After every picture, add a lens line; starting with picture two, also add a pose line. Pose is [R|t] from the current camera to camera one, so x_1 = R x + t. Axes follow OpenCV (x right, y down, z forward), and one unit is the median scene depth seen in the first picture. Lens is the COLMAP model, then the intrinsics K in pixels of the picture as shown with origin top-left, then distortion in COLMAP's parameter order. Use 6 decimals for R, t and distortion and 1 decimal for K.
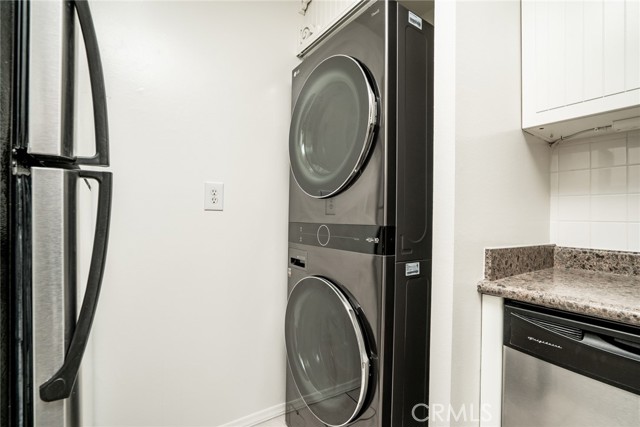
lens RADIAL K [[298.0, 0, 323.1], [0, 298.0, 220.3], [0, 0, 1]] dist [-0.038473, 0.005650]
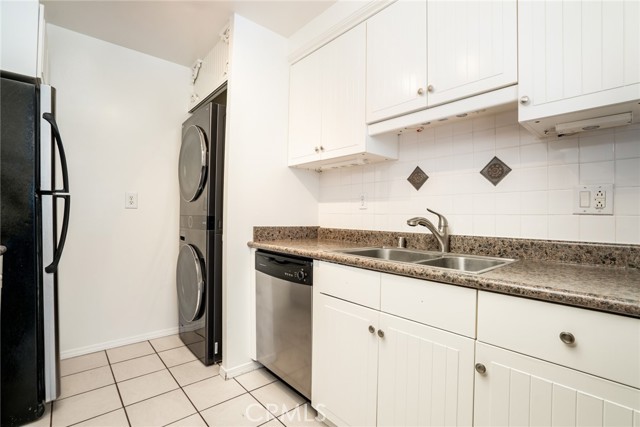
lens RADIAL K [[298.0, 0, 316.0], [0, 298.0, 215.0], [0, 0, 1]] dist [-0.038473, 0.005650]
pose [[0.995950, -0.005113, 0.089761, 0.824346], [0.005569, 0.999973, -0.004829, 0.027954], [-0.089734, 0.005310, 0.995952, -1.189647]]
